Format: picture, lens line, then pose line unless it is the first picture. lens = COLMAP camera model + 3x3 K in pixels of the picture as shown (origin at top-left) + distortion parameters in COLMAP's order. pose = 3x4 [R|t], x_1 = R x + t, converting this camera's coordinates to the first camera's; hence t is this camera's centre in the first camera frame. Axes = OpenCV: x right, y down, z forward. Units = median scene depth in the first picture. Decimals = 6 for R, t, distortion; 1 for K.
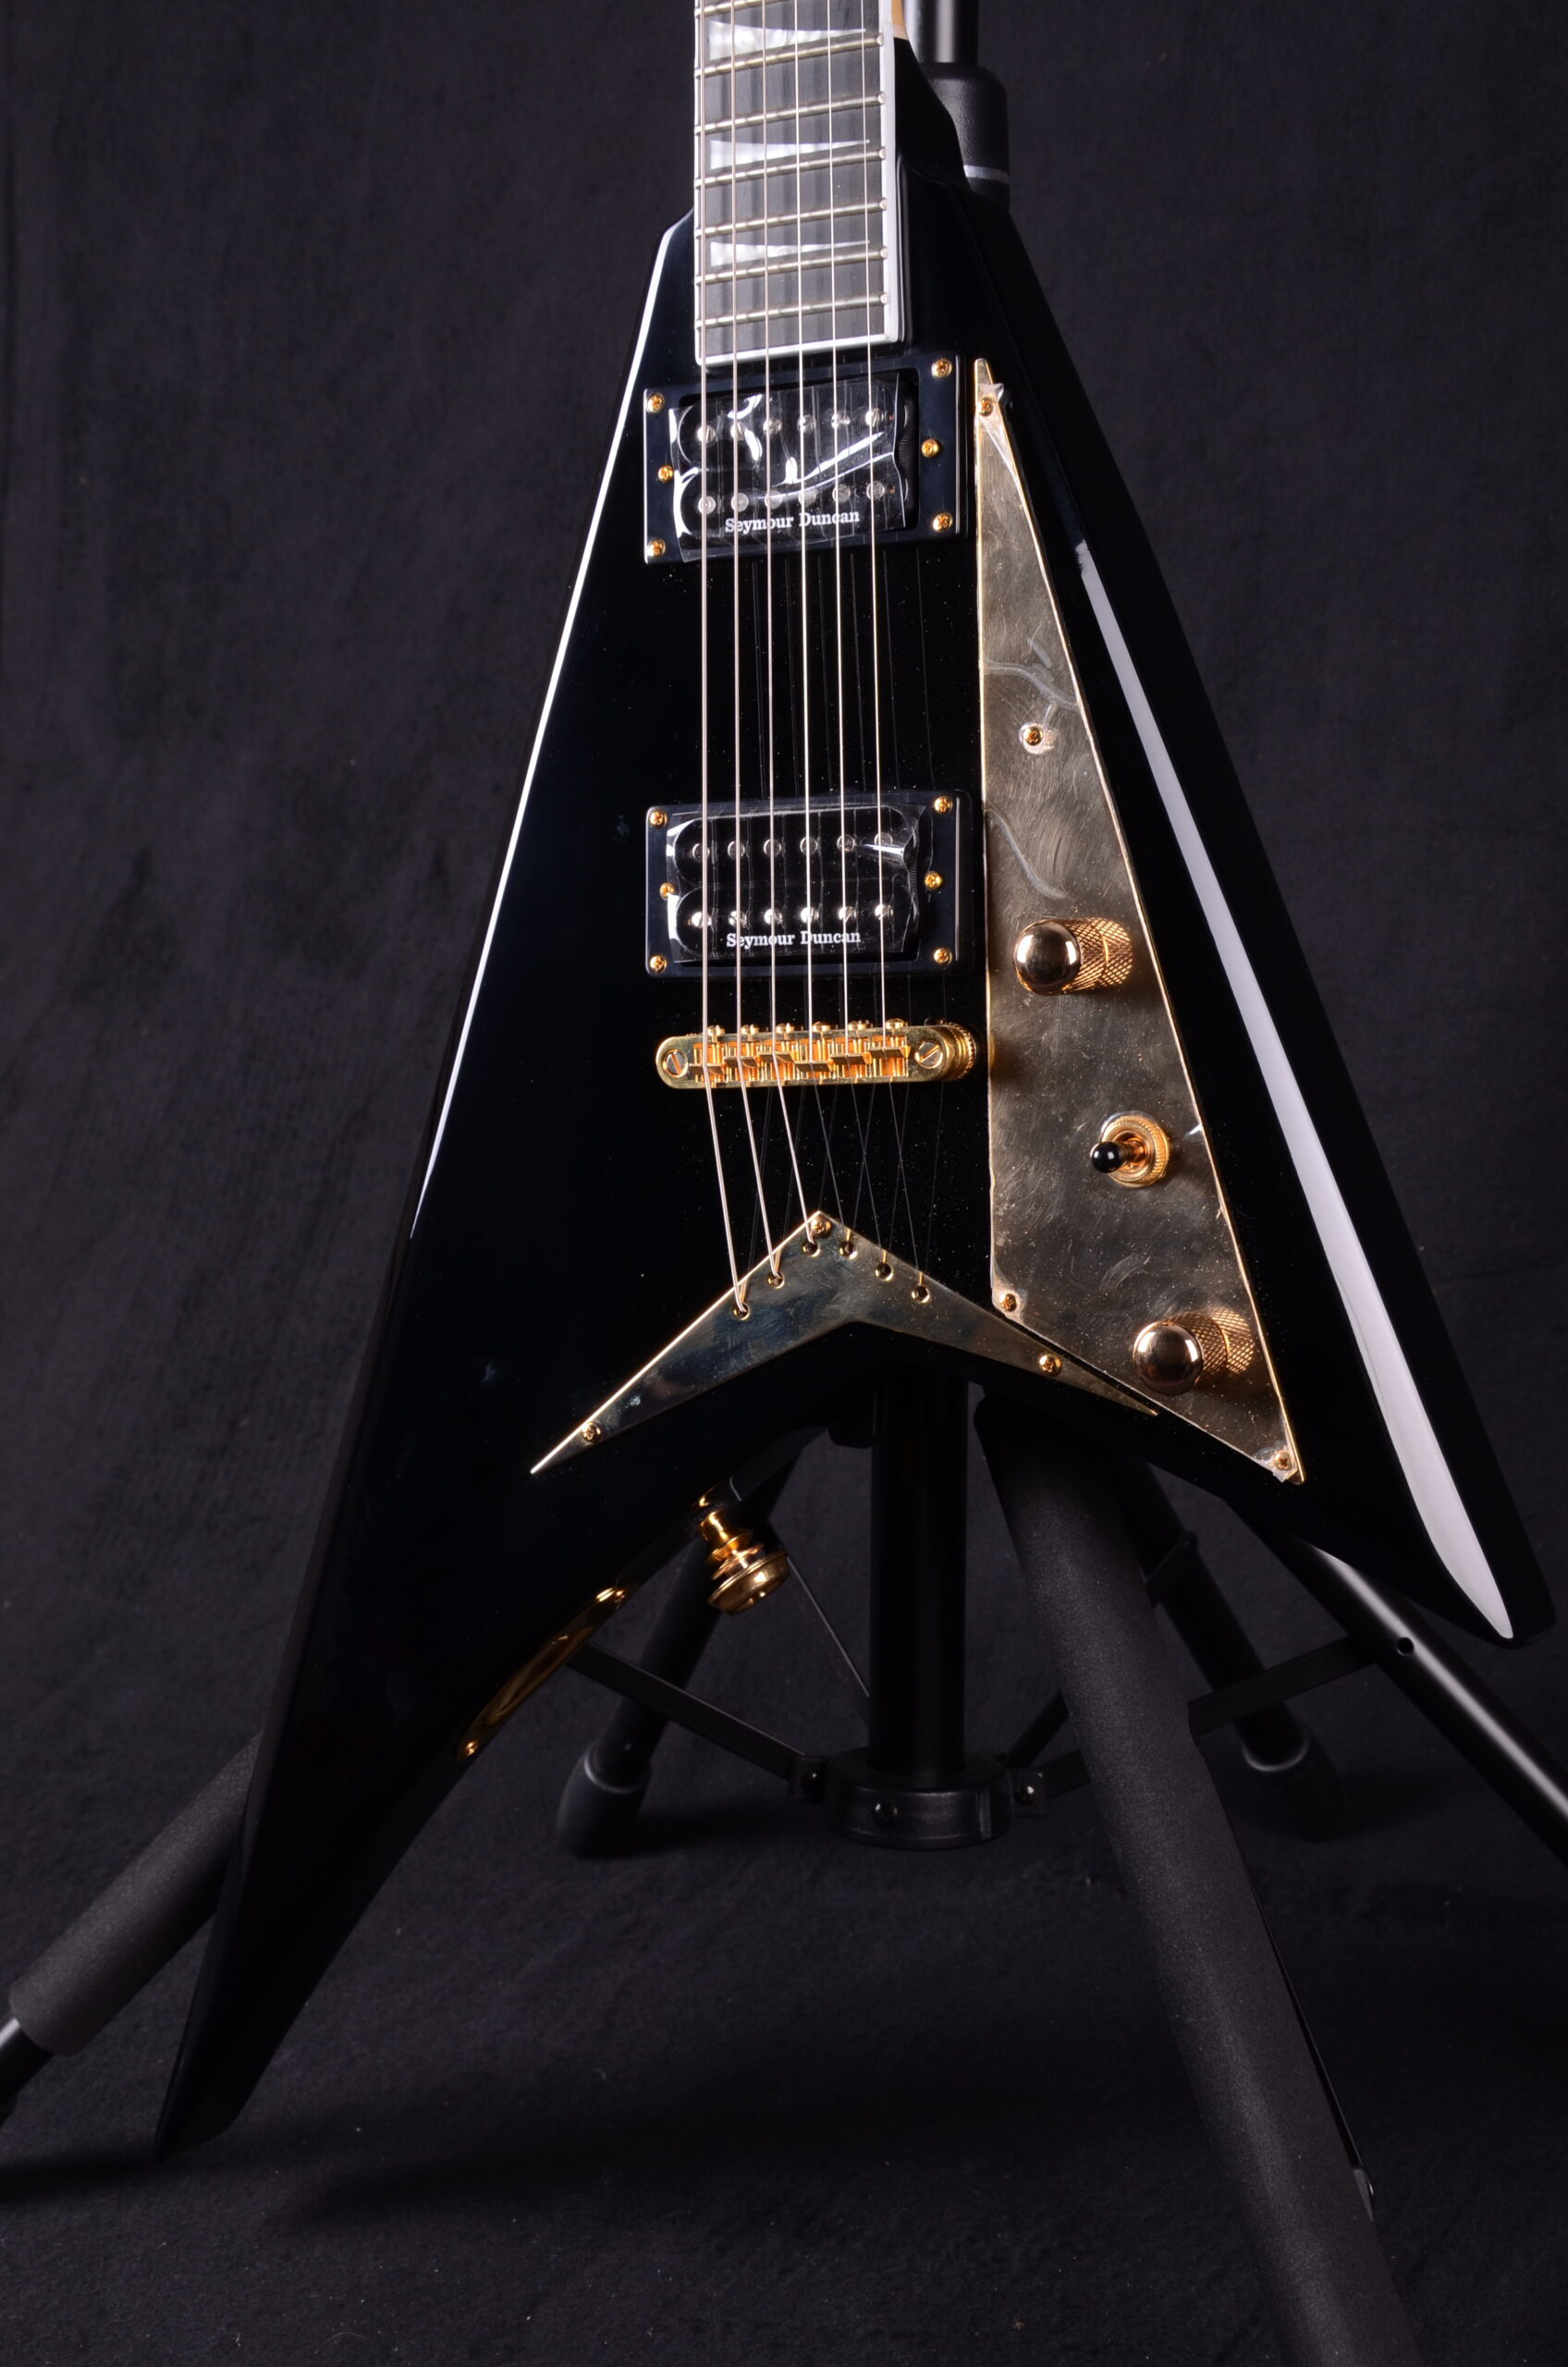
lens RADIAL K [[3494.3, 0, 773.1], [0, 3494.3, 1187.8], [0, 0, 1]] dist [0.165605, 0.121610]
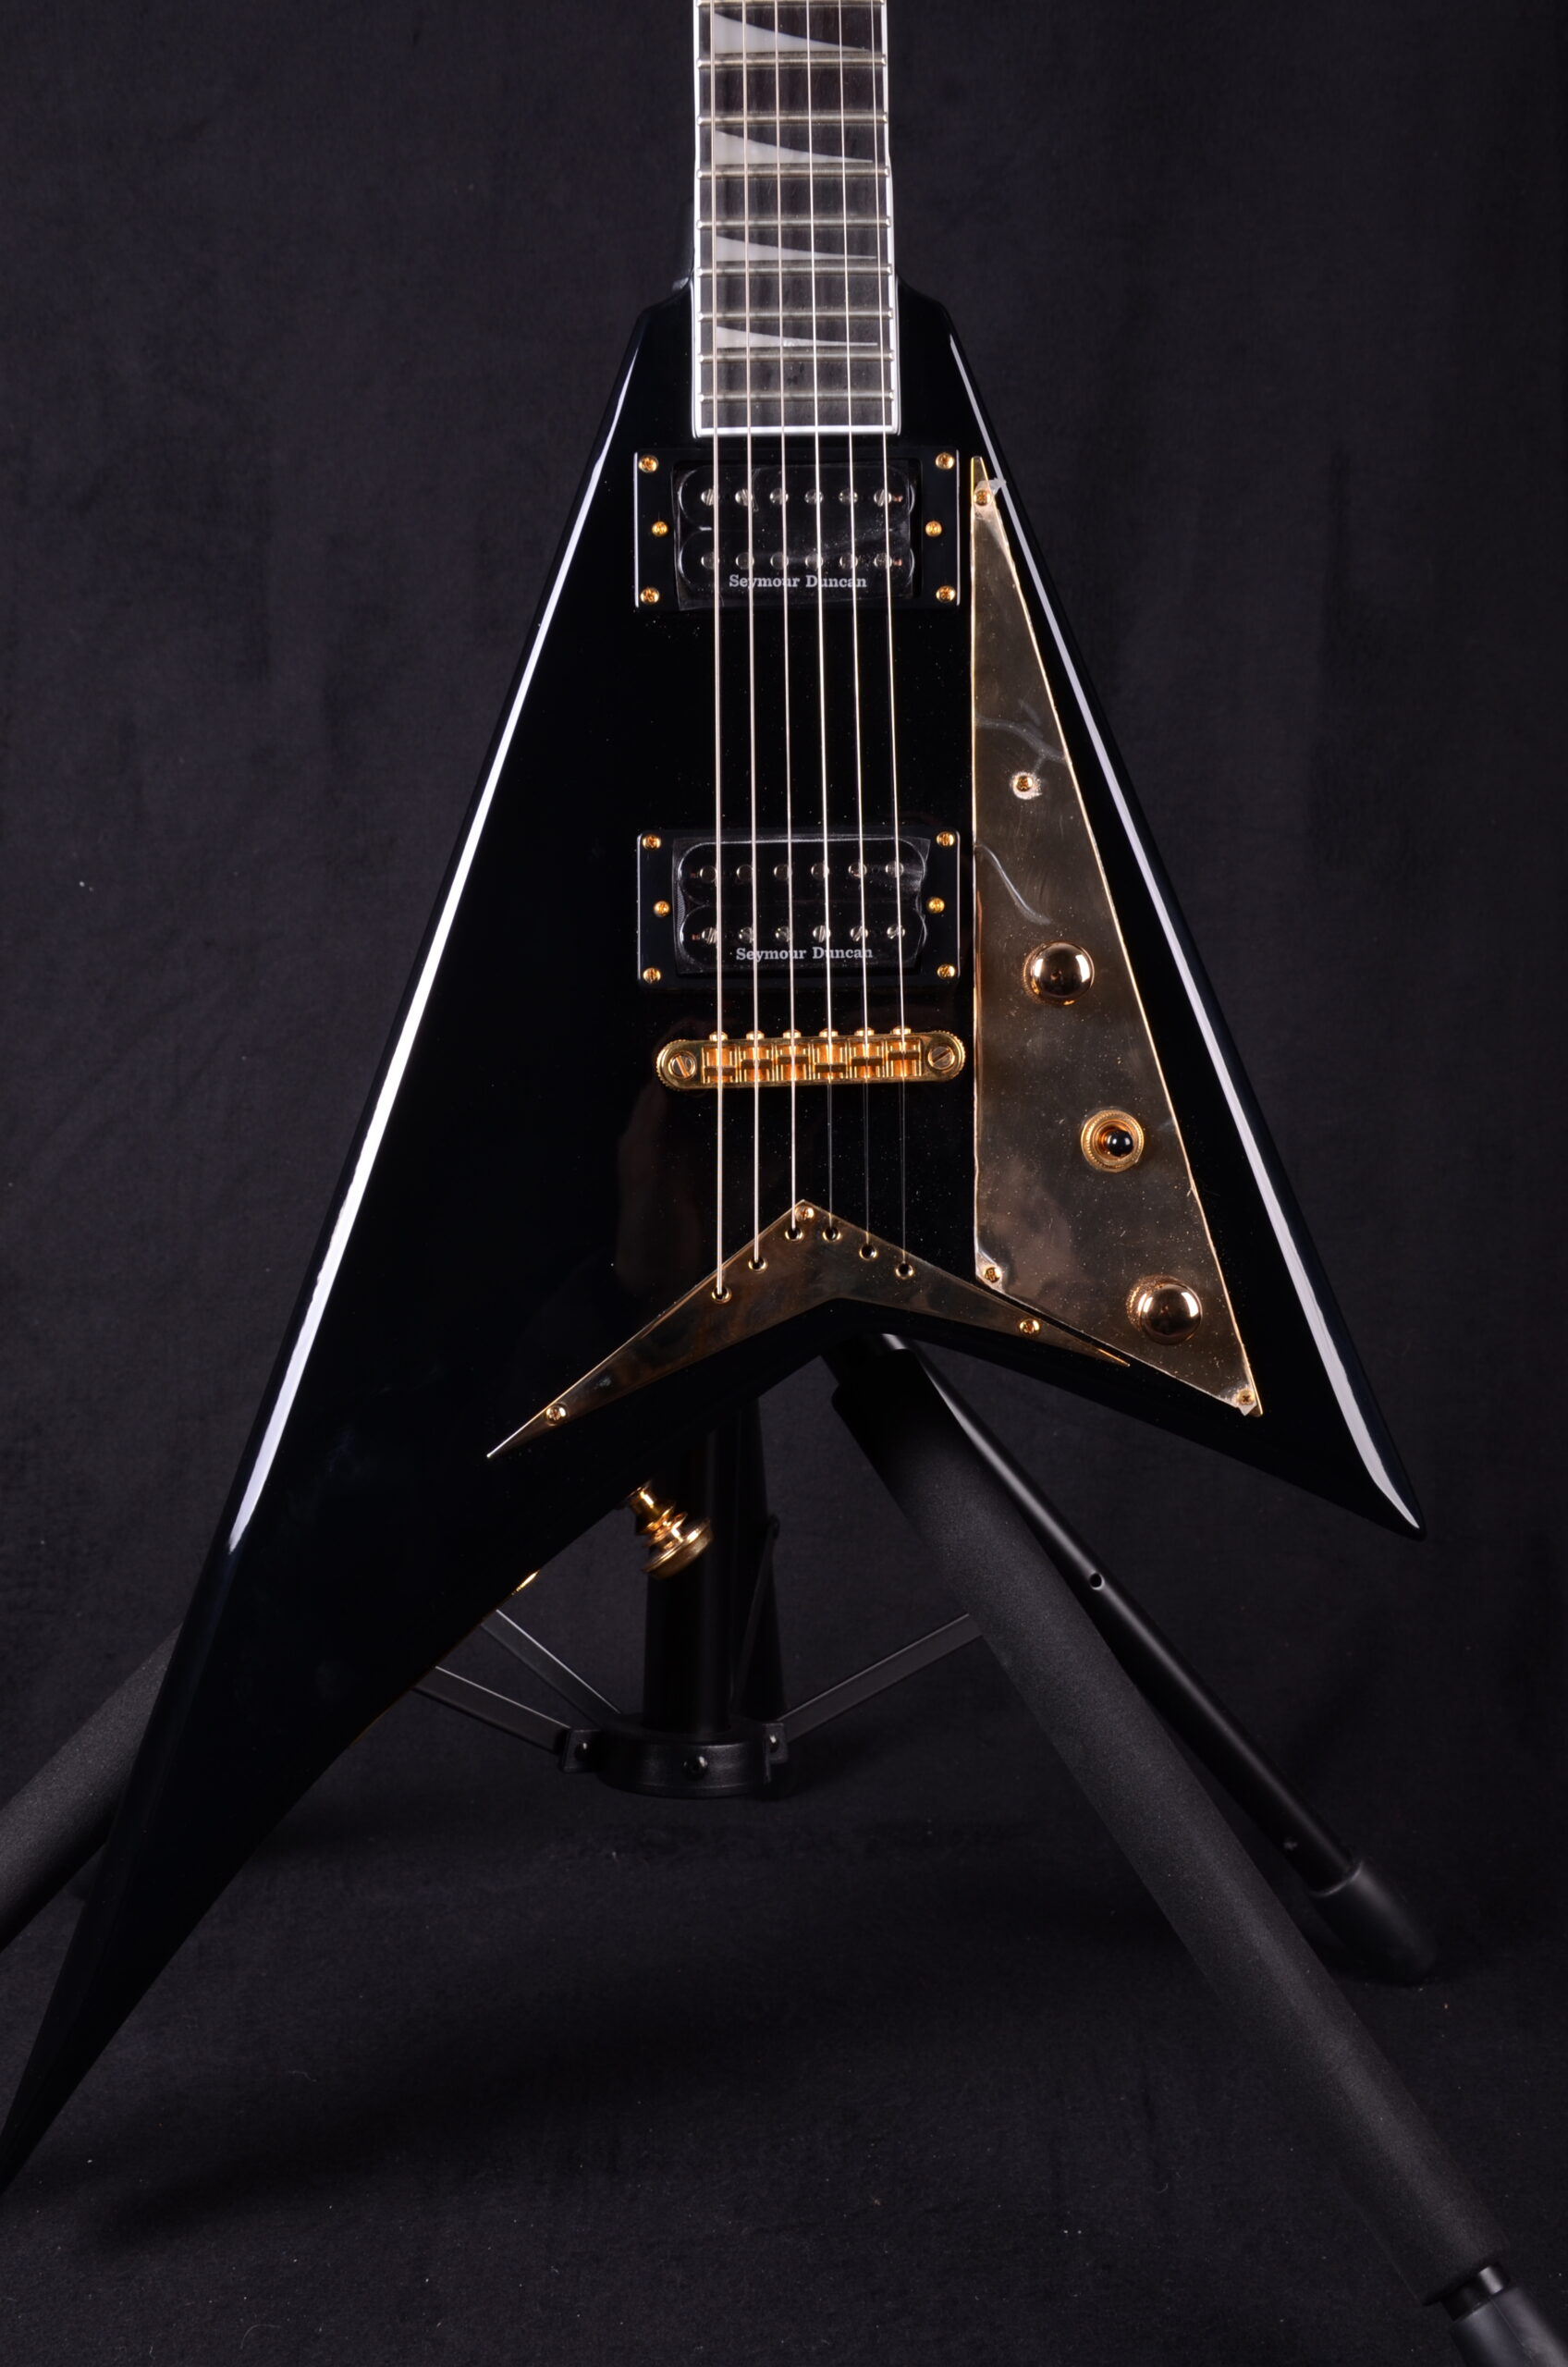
lens RADIAL K [[3509.9, 0, 786.8], [0, 3509.9, 1193.6], [0, 0, 1]] dist [0.190088, 0.068833]
pose [[0.862317, -0.003878, 0.506354, -0.568437], [0.022601, 0.999269, -0.030837, 0.039755], [-0.505864, 0.038035, 0.861774, 0.039429]]
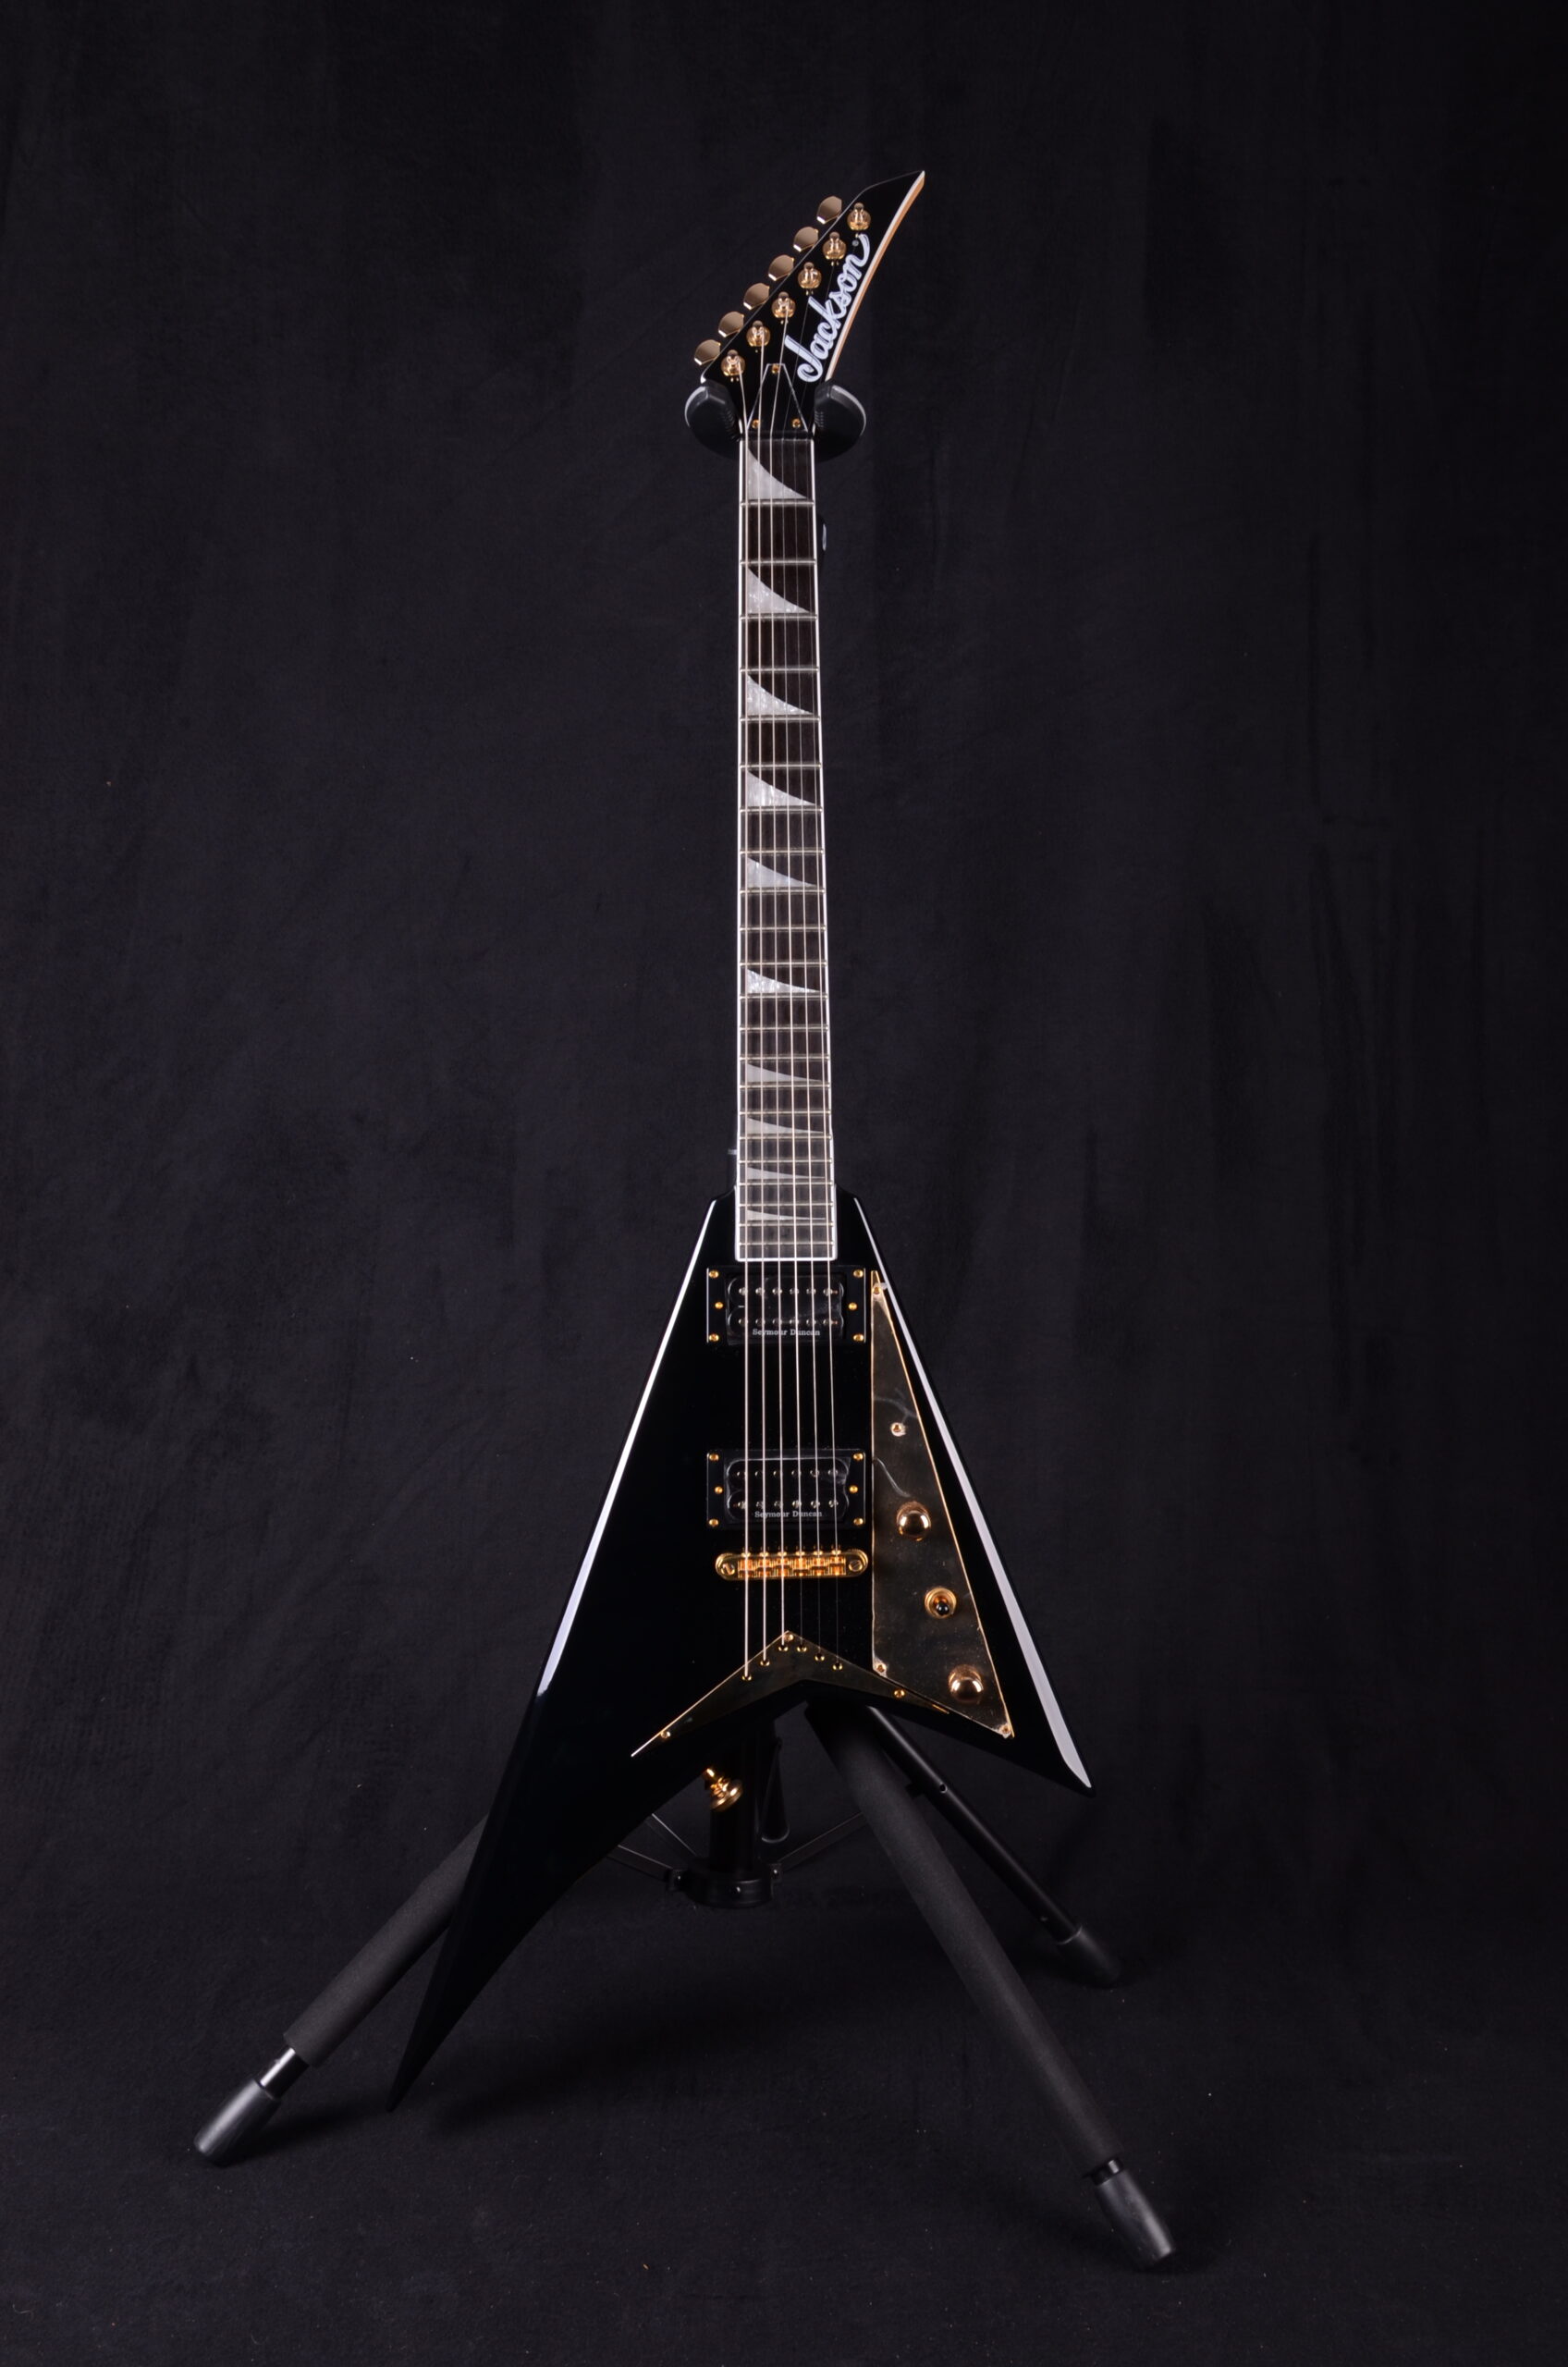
lens RADIAL K [[2447.6, 0, 784.0], [0, 2447.6, 1183.5], [0, 0, 1]] dist [-0.046986, 0.255714]
pose [[0.870770, 0.013109, 0.491516, -0.781692], [0.016727, 0.998276, -0.056258, -0.196177], [-0.491406, 0.057209, 0.869049, -0.391491]]
